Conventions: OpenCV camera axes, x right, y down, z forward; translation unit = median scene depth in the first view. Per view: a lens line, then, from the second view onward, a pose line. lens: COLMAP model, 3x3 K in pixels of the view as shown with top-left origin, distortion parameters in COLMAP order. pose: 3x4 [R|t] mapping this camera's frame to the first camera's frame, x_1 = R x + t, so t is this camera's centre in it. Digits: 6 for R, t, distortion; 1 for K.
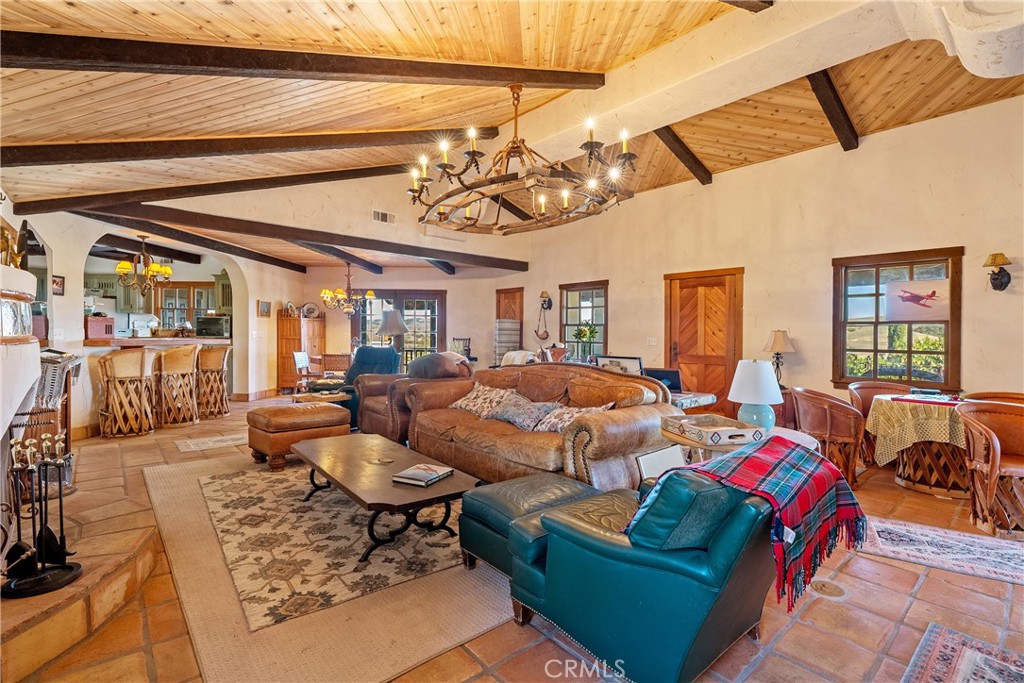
lens RADIAL K [[480.6, 0, 512.0], [0, 480.6, 341.5], [0, 0, 1]] dist [-0.002529, -0.000362]
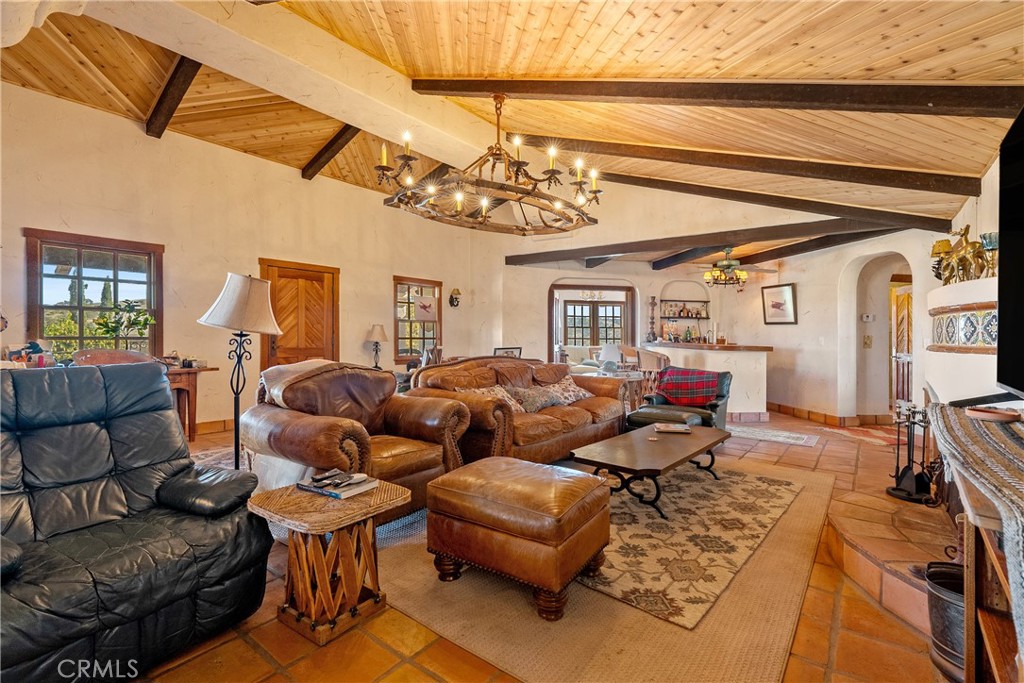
lens RADIAL K [[476.6, 0, 512.2], [0, 476.6, 323.8], [0, 0, 1]] dist [0.001010, 0.000968]
pose [[-0.213495, 0.000462, 0.976944, -1.309754], [-0.005423, 0.999984, -0.001658, -0.042565], [-0.976929, -0.005652, -0.213489, 1.535638]]
